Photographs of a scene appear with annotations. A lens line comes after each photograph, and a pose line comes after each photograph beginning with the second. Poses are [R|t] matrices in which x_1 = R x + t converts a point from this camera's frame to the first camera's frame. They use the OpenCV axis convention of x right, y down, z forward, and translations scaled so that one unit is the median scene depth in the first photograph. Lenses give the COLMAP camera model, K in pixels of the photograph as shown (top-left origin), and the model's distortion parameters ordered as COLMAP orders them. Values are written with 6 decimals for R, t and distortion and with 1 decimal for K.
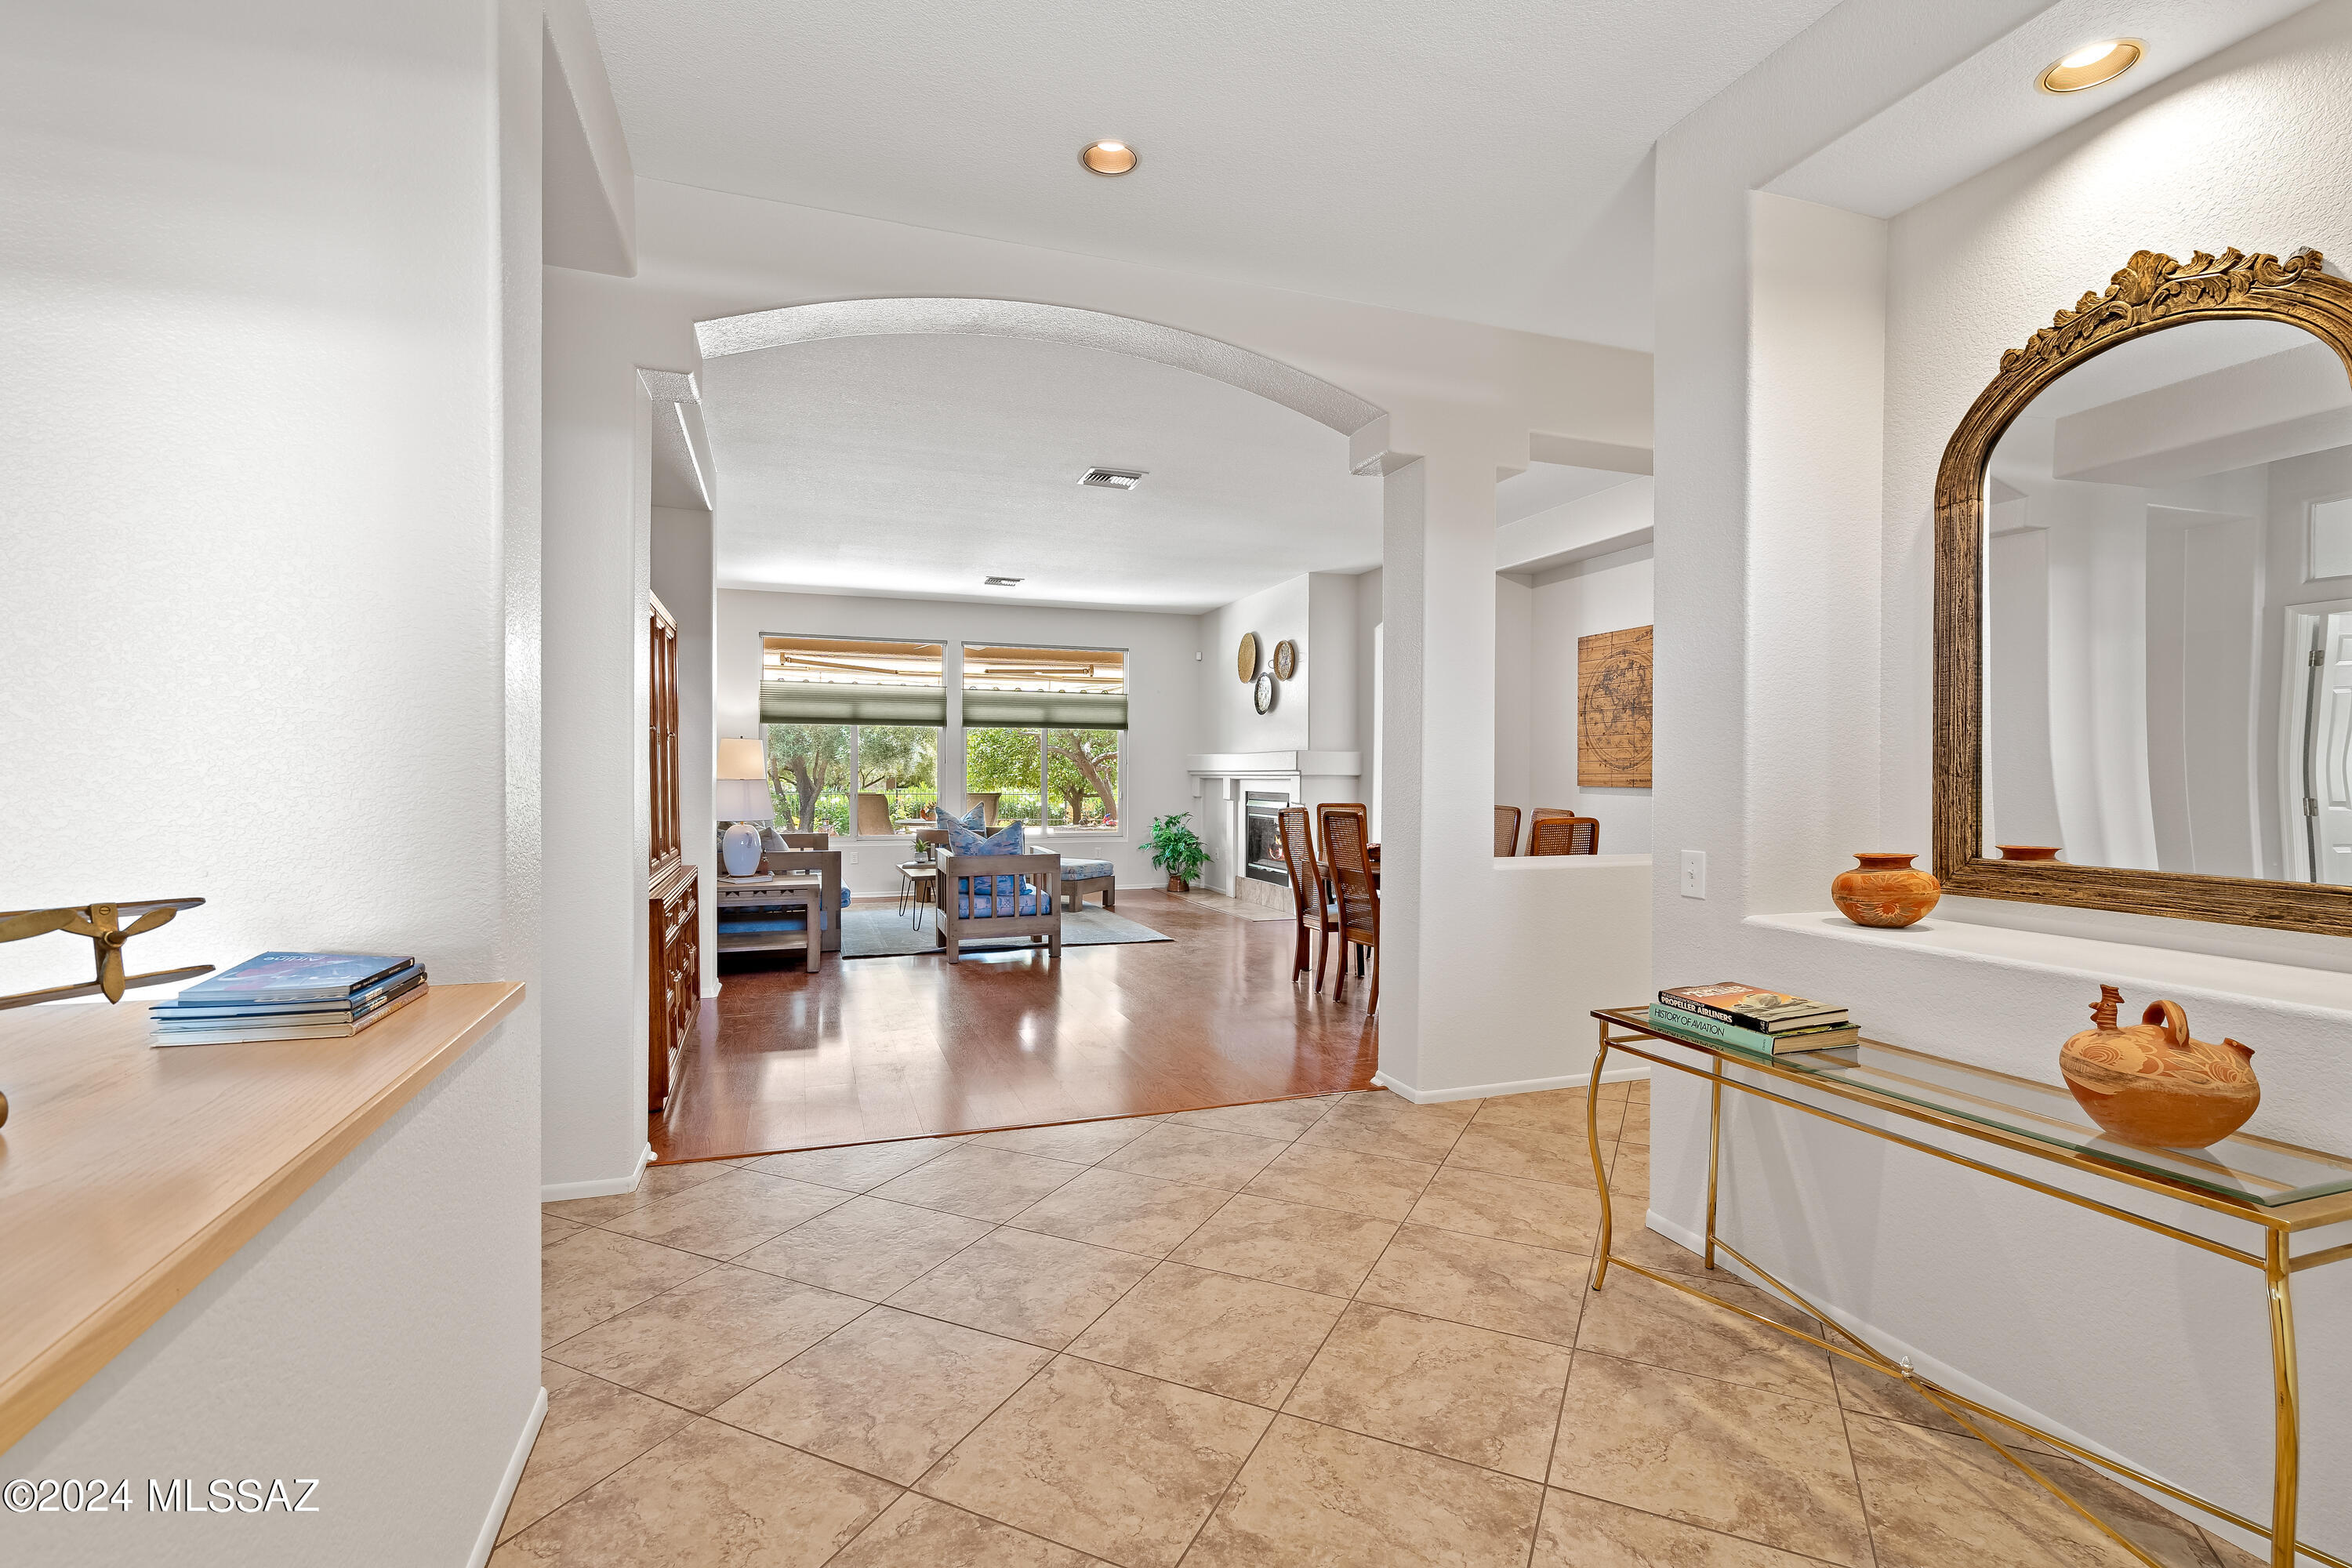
lens RADIAL K [[1082.2, 0, 1178.6], [0, 1082.2, 790.4], [0, 0, 1]] dist [-0.003502, 0.000809]
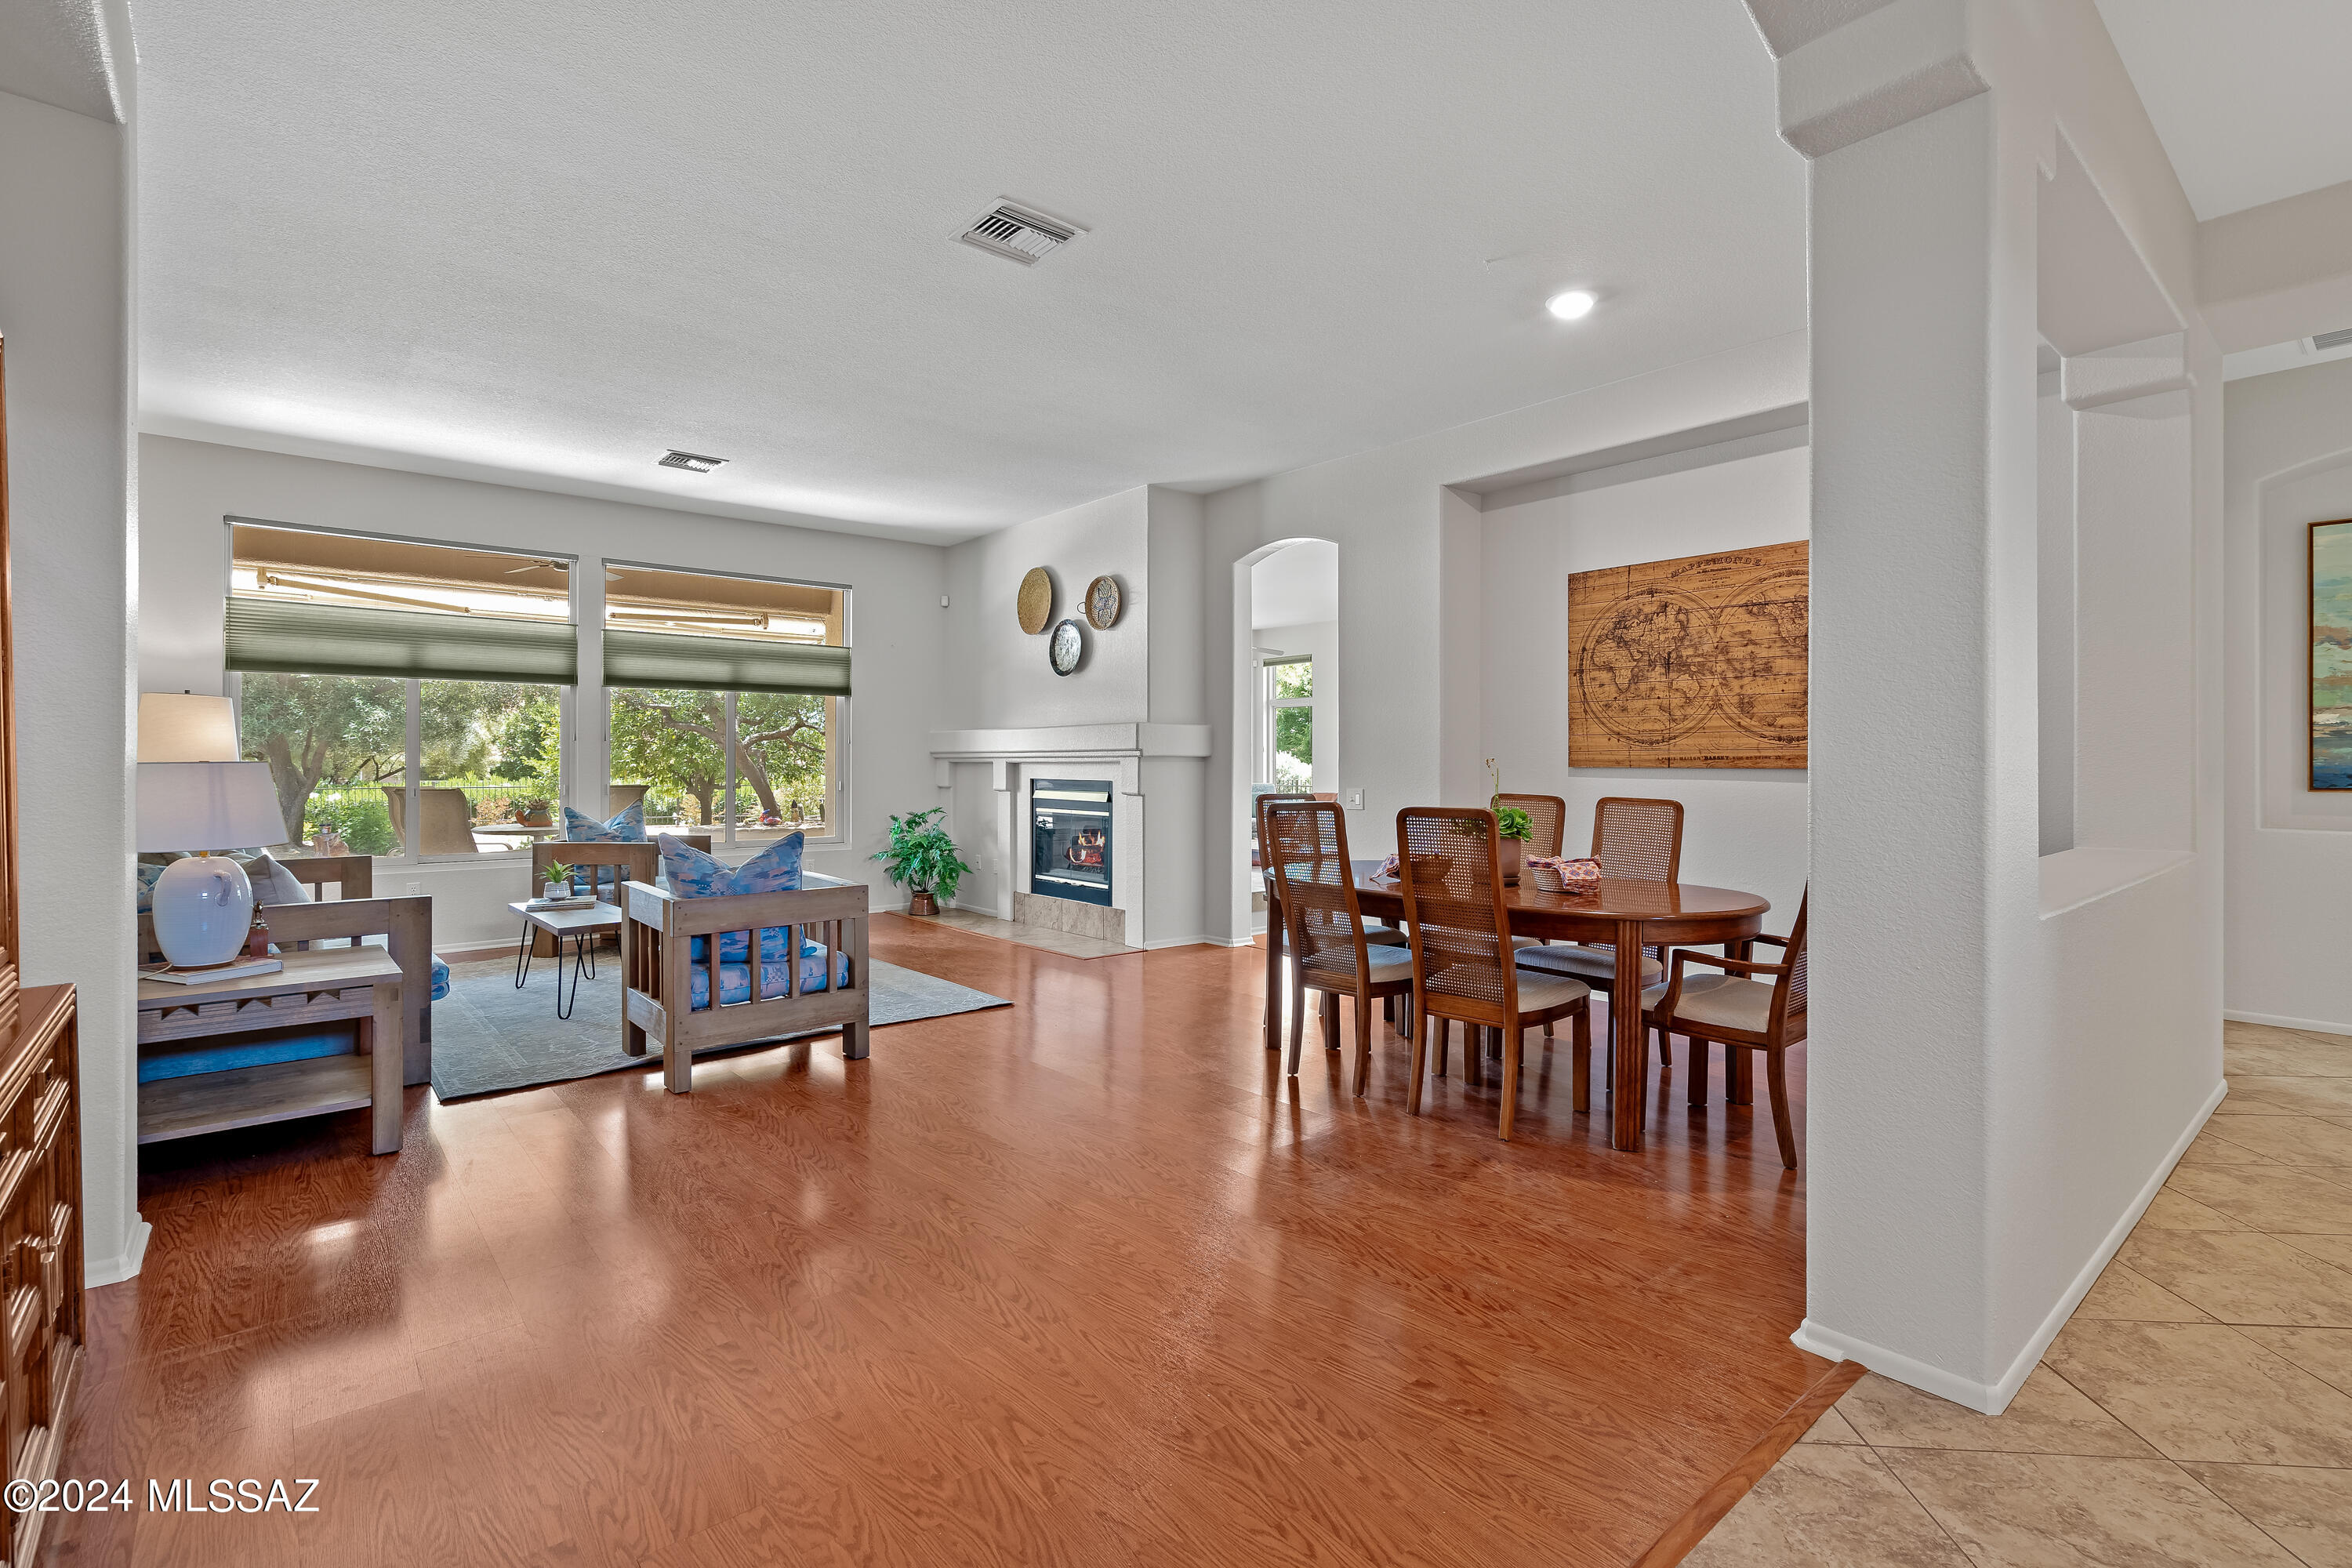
lens RADIAL K [[1082.2, 0, 1173.7], [0, 1082.2, 762.5], [0, 0, 1]] dist [-0.003502, 0.000809]
pose [[0.933313, -0.003326, 0.359048, -0.130795], [0.008752, 0.999871, -0.013490, 0.000514], [-0.358956, 0.015733, 0.933222, 0.299805]]
